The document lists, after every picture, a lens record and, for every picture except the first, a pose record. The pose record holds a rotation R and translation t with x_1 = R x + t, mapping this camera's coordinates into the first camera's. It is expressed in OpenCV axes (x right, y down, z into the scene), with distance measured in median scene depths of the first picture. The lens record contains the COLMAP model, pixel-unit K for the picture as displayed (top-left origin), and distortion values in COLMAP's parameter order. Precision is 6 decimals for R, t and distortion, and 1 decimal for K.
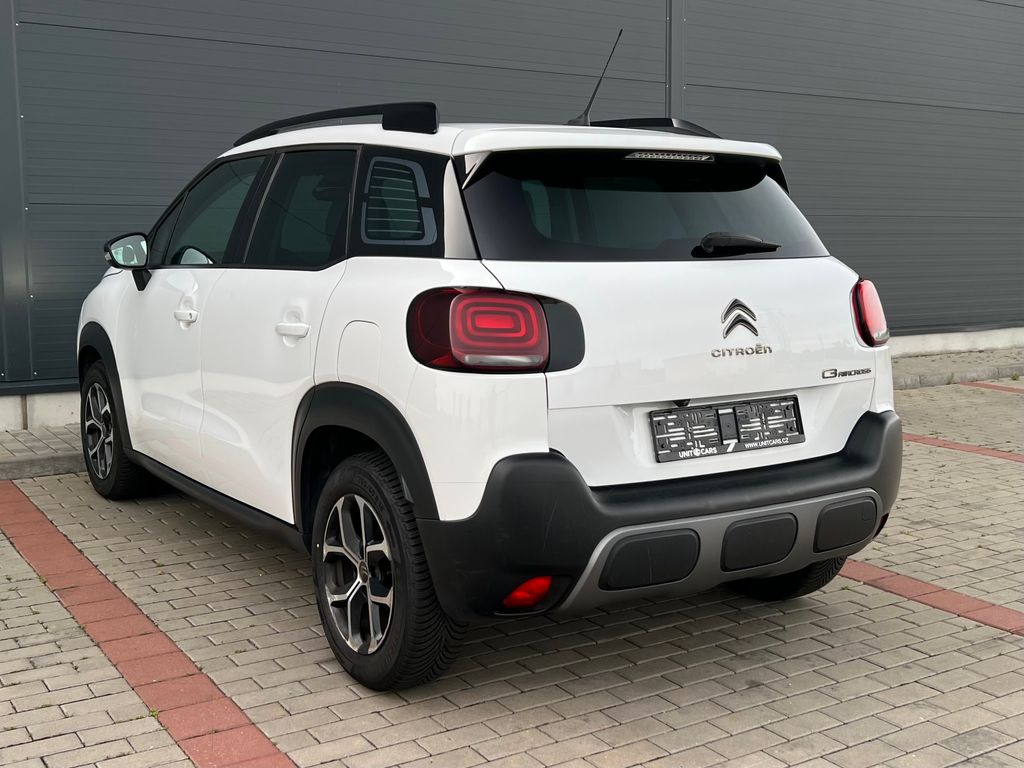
lens RADIAL K [[1199.2, 0, 527.1], [0, 1199.2, 359.0], [0, 0, 1]] dist [0.094818, -0.079720]
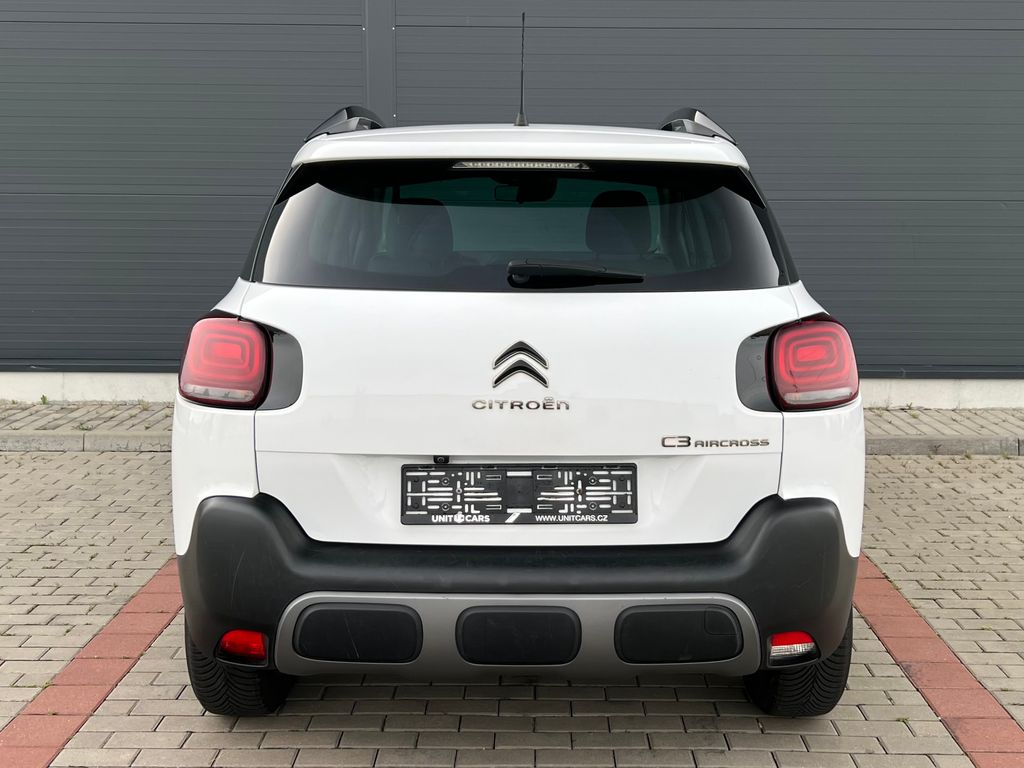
lens RADIAL K [[1266.5, 0, 512.0], [0, 1266.5, 384.0], [0, 0, 1]] dist [0.064169, -0.012711]
pose [[0.834951, 0.081606, -0.544240, 0.639134], [-0.061039, 0.996575, 0.055789, -0.067972], [0.546929, -0.013361, 0.837072, 0.264017]]
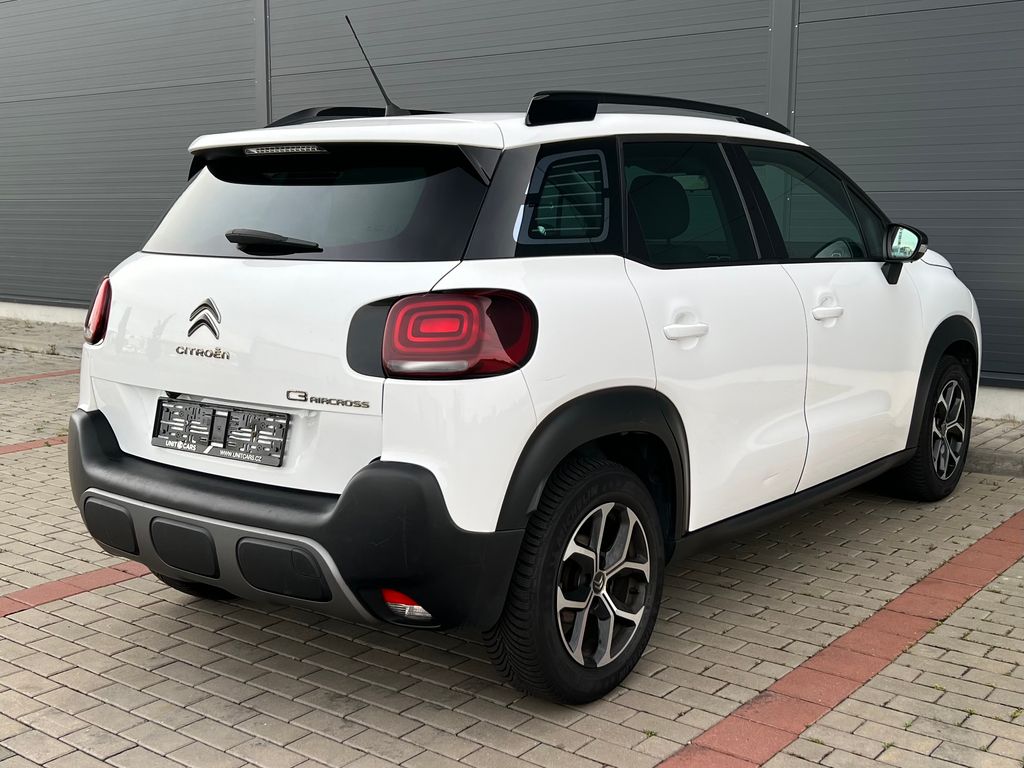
lens RADIAL K [[1166.3, 0, 512.0], [0, 1166.3, 384.0], [0, 0, 1]] dist [0.069975, -0.017437]
pose [[0.322761, 0.132392, -0.937175, 1.134972], [-0.095421, 0.989675, 0.106946, -0.104882], [0.941658, 0.054908, 0.332061, 0.911409]]
